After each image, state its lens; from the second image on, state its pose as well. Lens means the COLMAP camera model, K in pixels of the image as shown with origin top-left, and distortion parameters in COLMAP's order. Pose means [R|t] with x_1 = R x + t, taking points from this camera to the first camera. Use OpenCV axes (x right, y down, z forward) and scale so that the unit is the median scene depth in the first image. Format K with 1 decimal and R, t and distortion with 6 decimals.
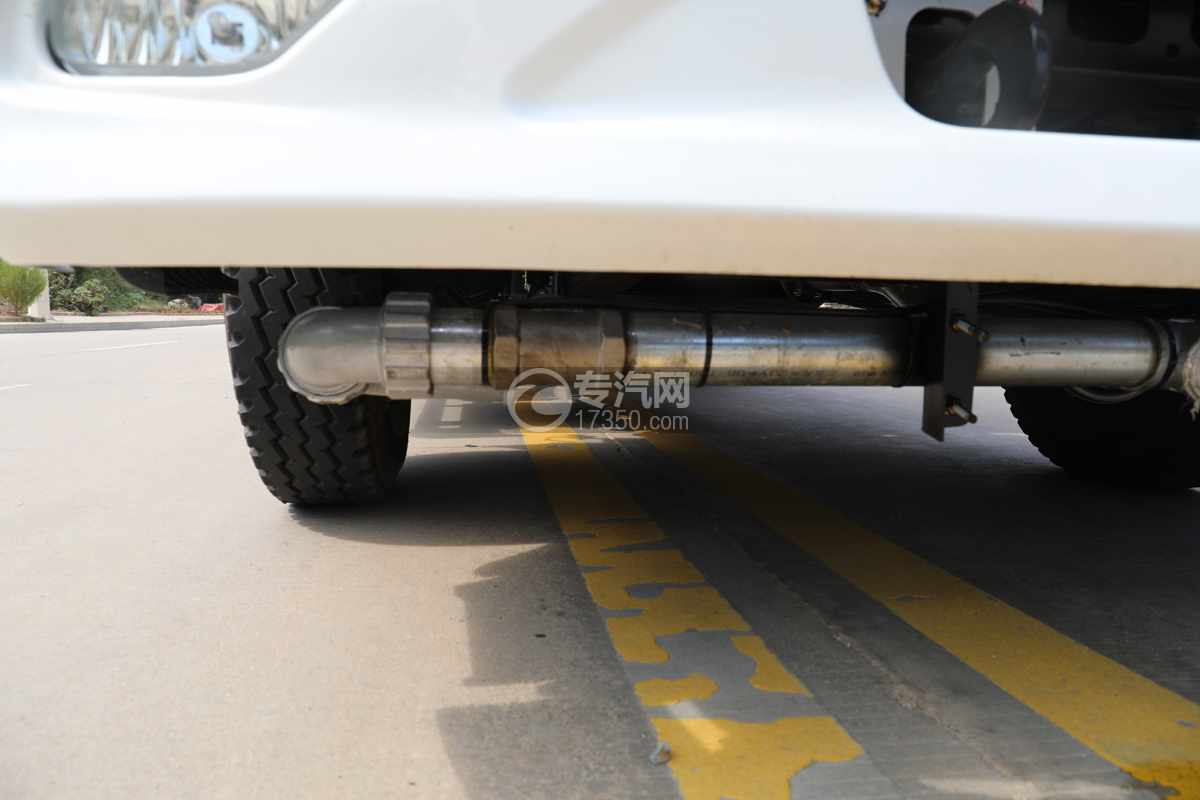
lens RADIAL K [[815.3, 0, 598.1], [0, 815.3, 399.5], [0, 0, 1]] dist [-0.081740, 0.040463]
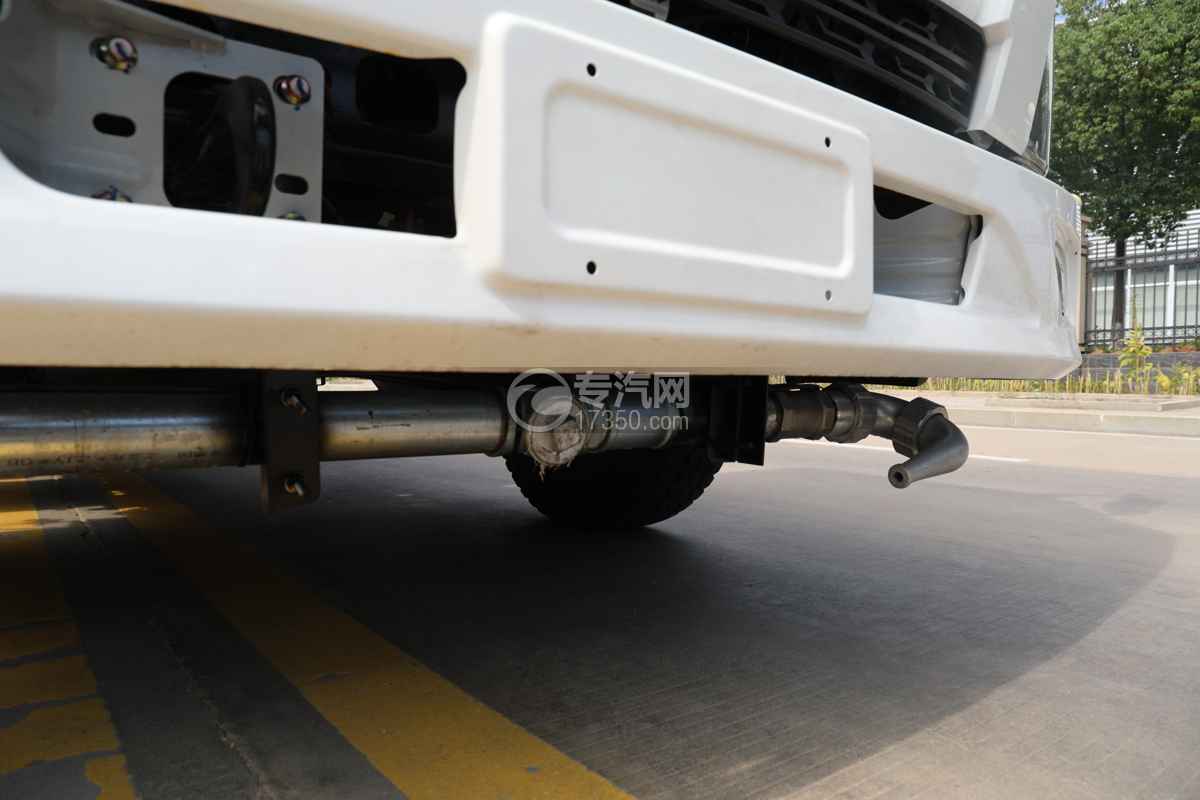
lens RADIAL K [[815.3, 0, 594.4], [0, 815.3, 401.9], [0, 0, 1]] dist [-0.081740, 0.040463]
pose [[0.875534, -0.018463, 0.482803, 0.282830], [0.050038, 0.997361, -0.052599, -0.020482], [-0.480558, 0.070210, 0.874148, -0.021940]]
